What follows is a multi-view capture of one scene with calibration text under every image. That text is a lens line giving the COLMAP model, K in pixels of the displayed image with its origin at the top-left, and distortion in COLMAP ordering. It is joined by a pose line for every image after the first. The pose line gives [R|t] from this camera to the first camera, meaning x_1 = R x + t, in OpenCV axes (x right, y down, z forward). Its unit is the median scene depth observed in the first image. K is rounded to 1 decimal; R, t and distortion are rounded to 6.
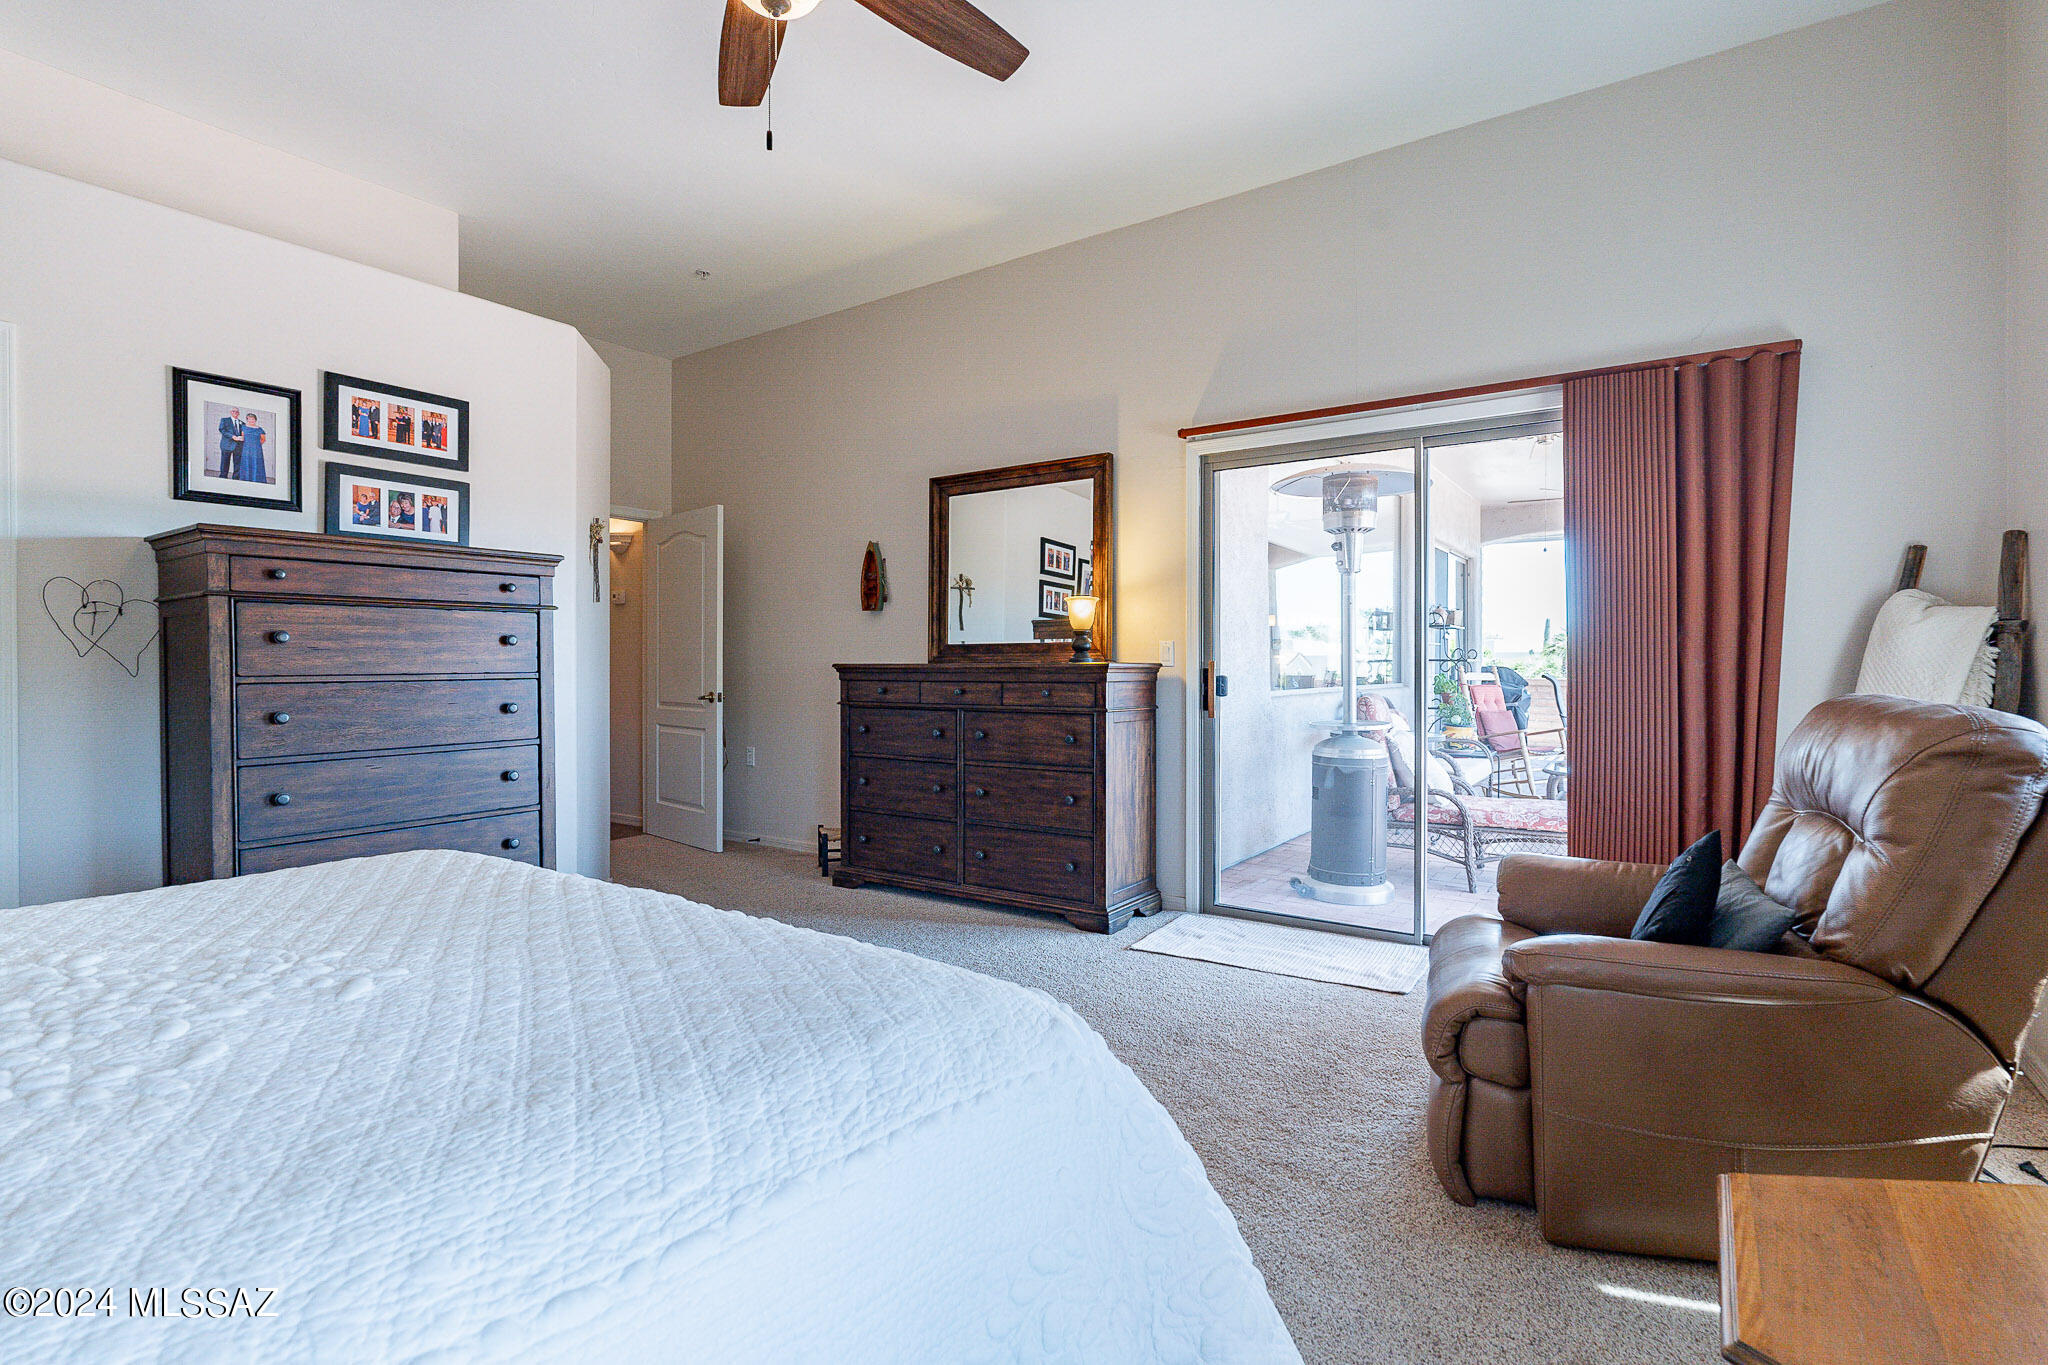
lens RADIAL K [[980.7, 0, 1022.8], [0, 980.7, 669.1], [0, 0, 1]] dist [0.022837, -0.000349]
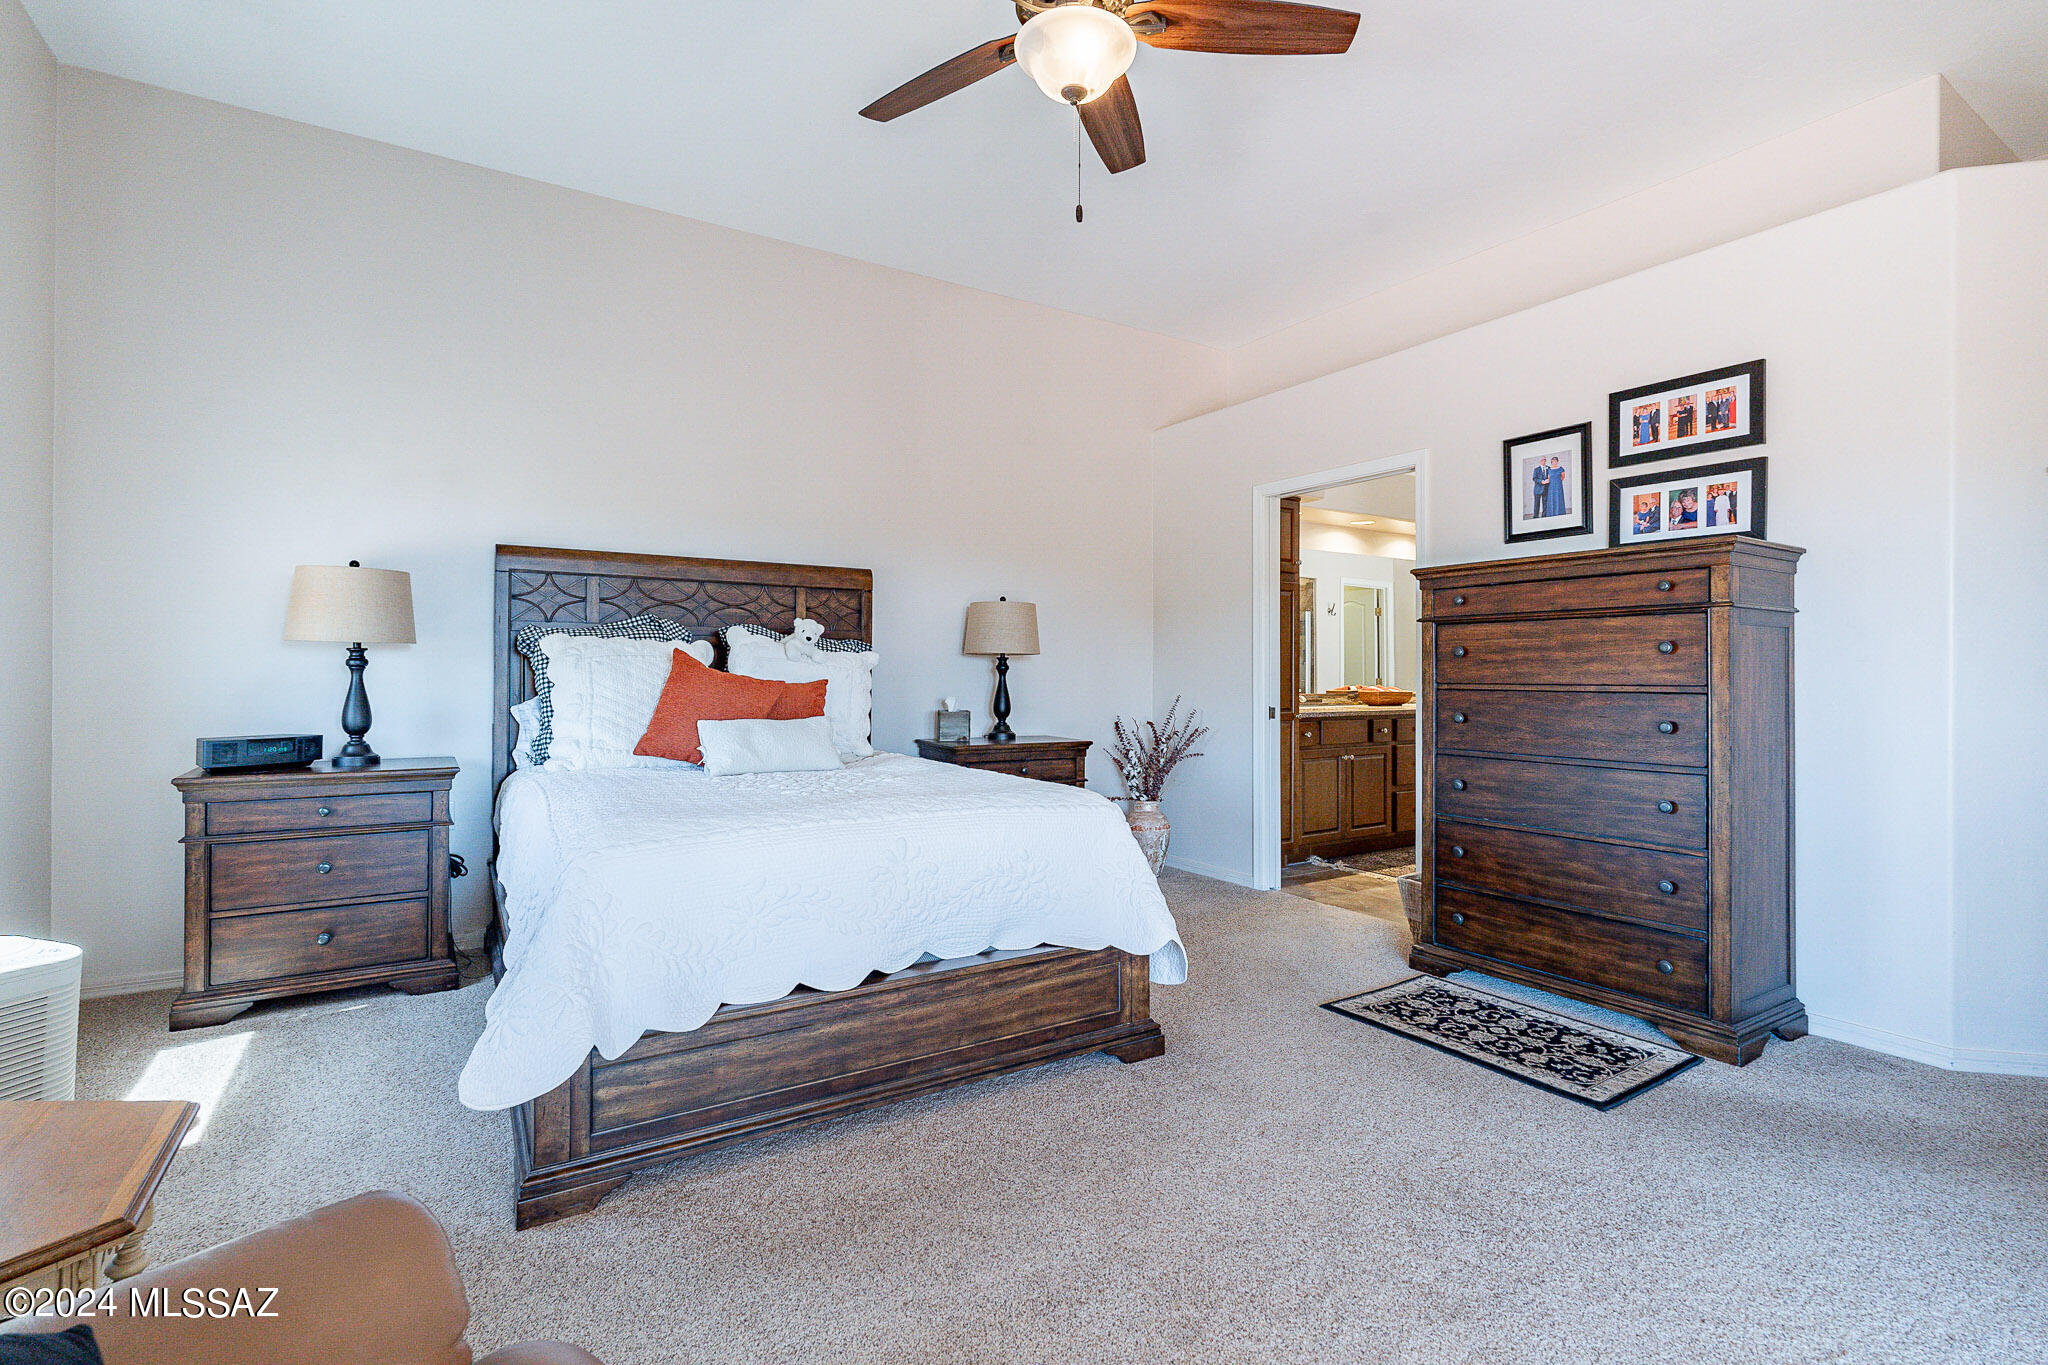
lens RADIAL K [[980.7, 0, 1020.0], [0, 980.7, 664.6], [0, 0, 1]] dist [0.022837, -0.000349]
pose [[-0.387303, -0.005198, -0.921938, 0.494048], [-0.009859, 0.999950, -0.001497, -0.007924], [0.921900, 0.008510, -0.387335, 0.832683]]
